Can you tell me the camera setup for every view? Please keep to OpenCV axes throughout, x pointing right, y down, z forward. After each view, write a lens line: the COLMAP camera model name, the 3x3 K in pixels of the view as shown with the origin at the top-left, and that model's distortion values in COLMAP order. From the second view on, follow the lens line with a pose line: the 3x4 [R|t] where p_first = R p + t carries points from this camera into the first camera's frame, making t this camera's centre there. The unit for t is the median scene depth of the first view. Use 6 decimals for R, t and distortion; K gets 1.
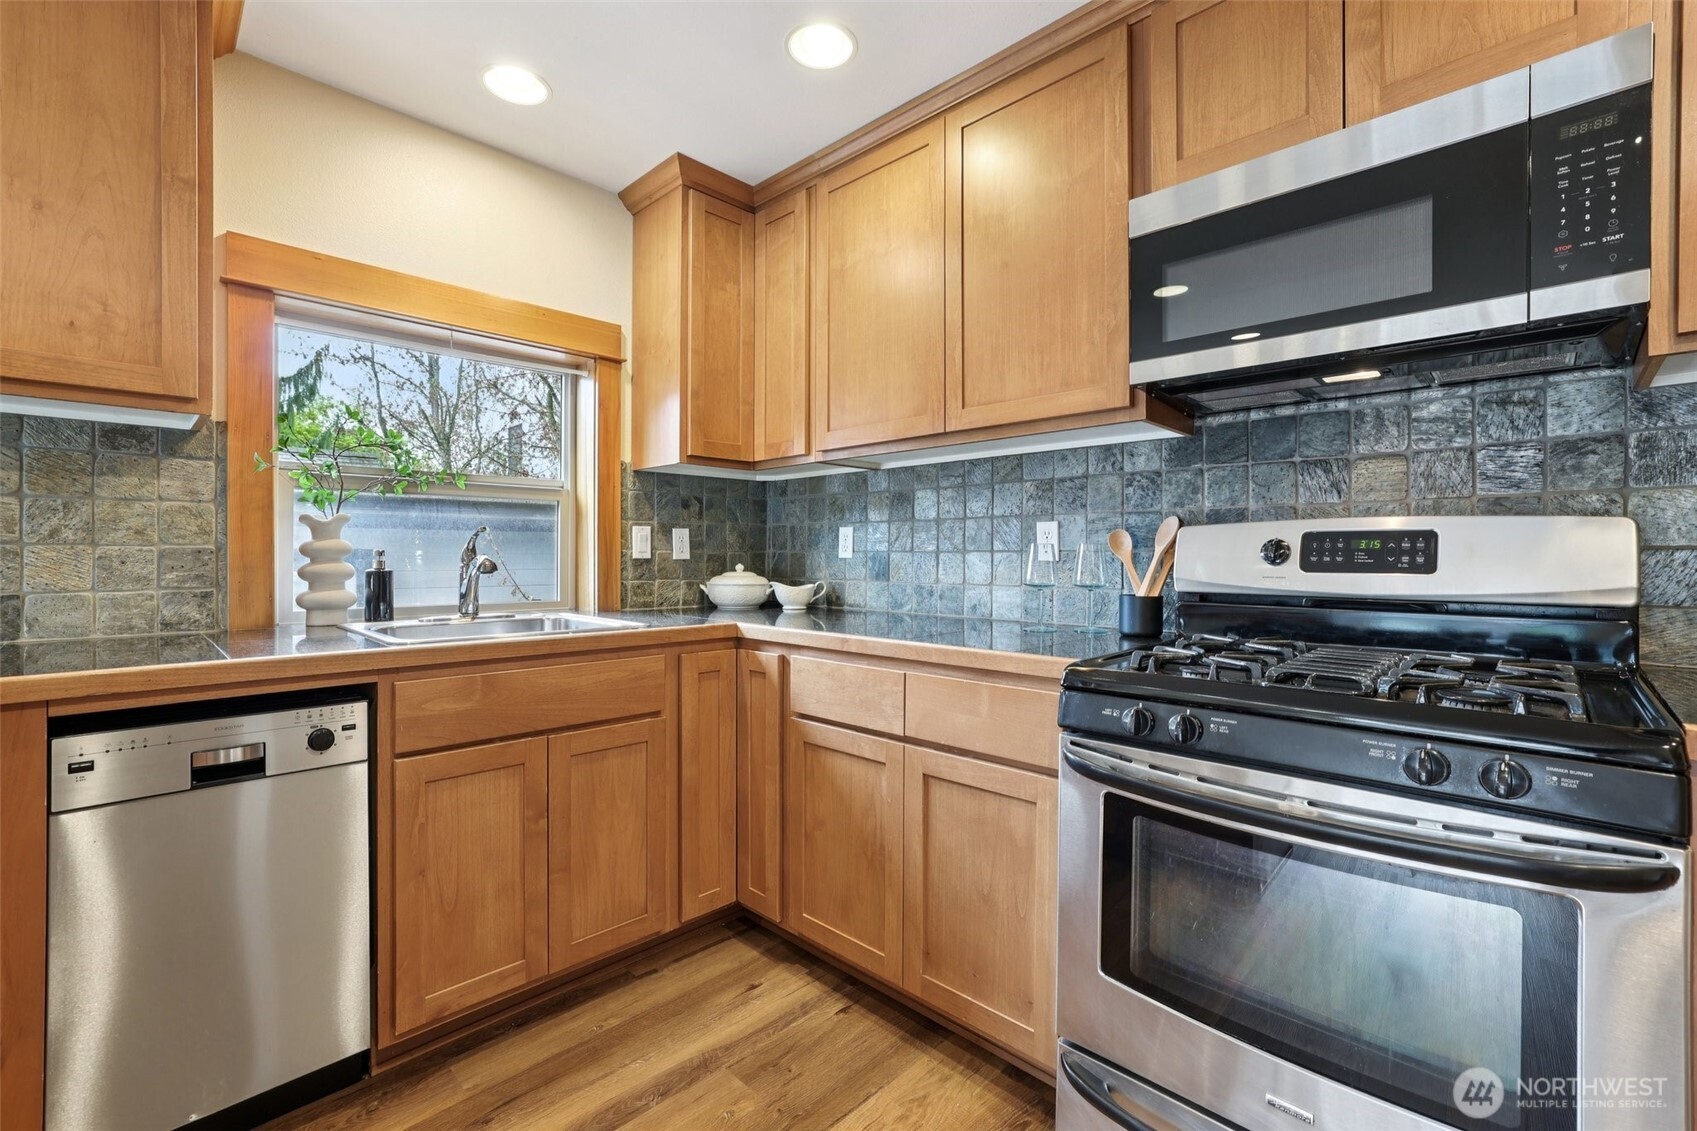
lens RADIAL K [[737.2, 0, 850.5], [0, 737.2, 557.5], [0, 0, 1]] dist [-0.039900, 0.019630]
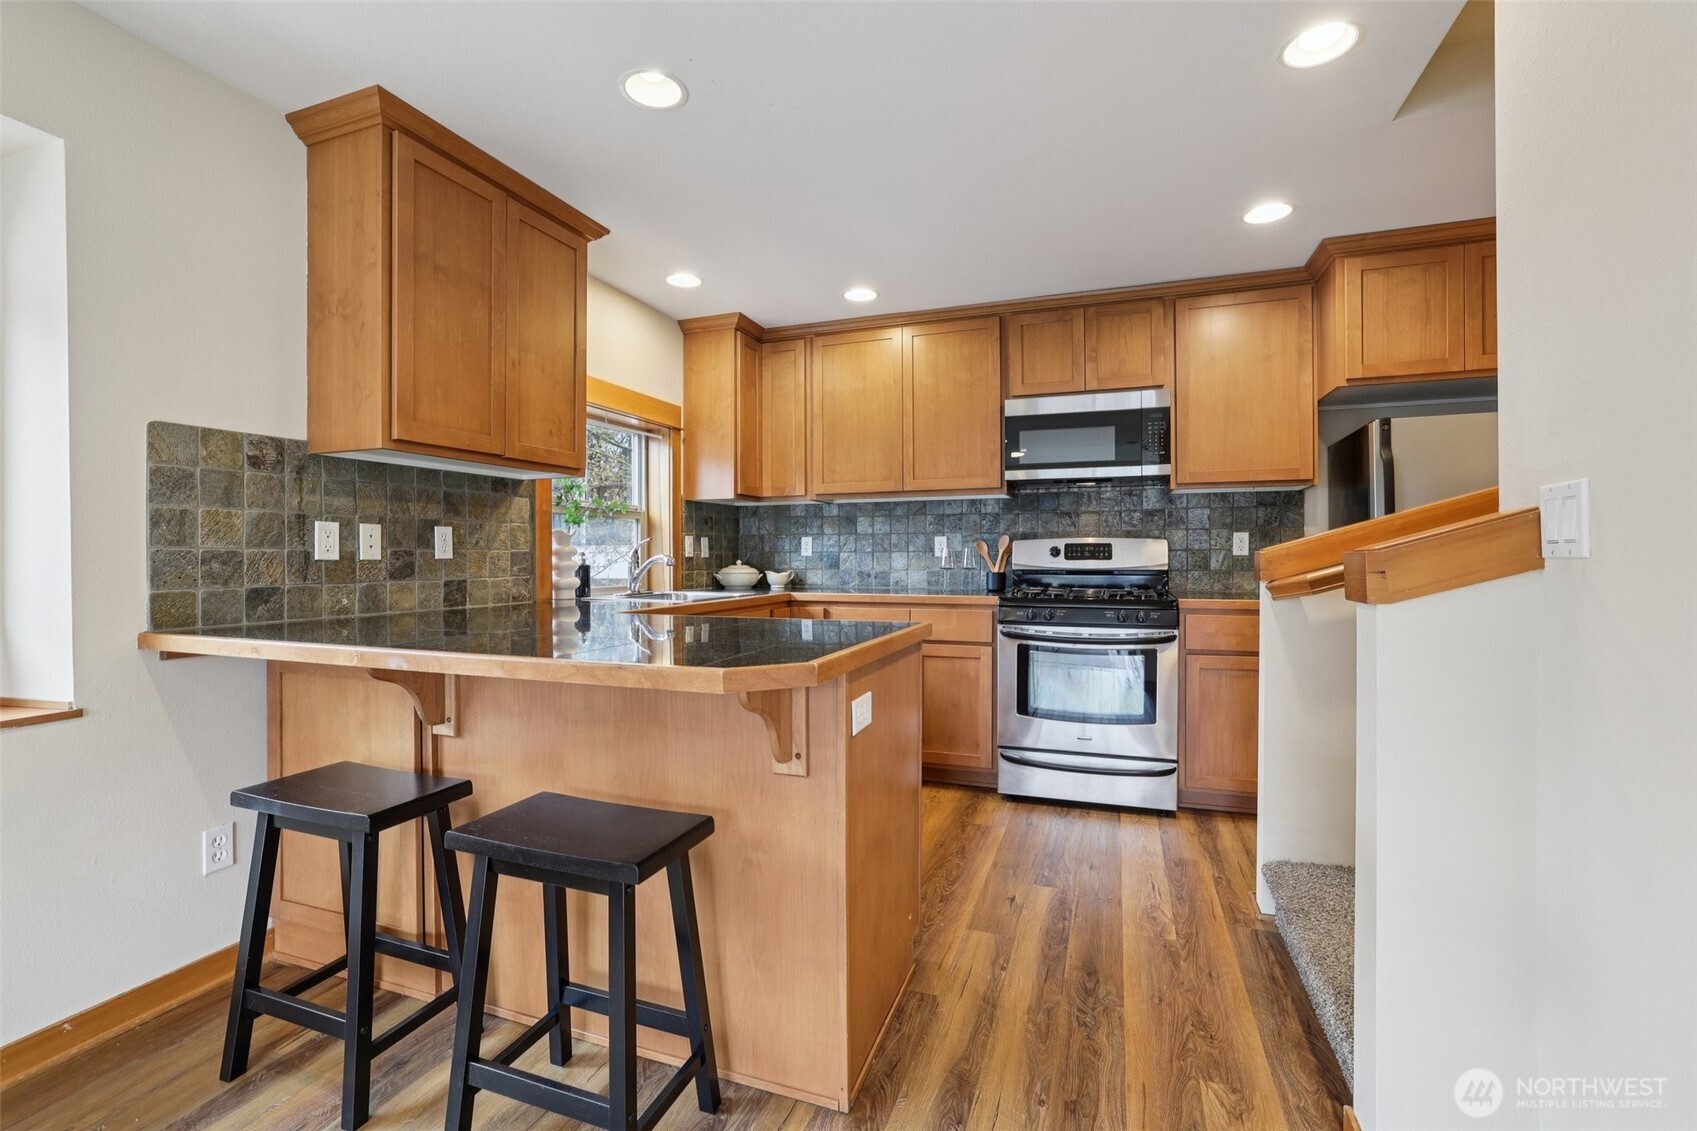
lens RADIAL K [[735.9, 0, 849.5], [0, 735.9, 554.8], [0, 0, 1]] dist [-0.043844, 0.022633]
pose [[0.911285, -0.005024, 0.411745, -0.831296], [0.005684, 0.999984, -0.000378, -0.000628], [-0.411737, 0.002684, 0.911299, -0.741829]]
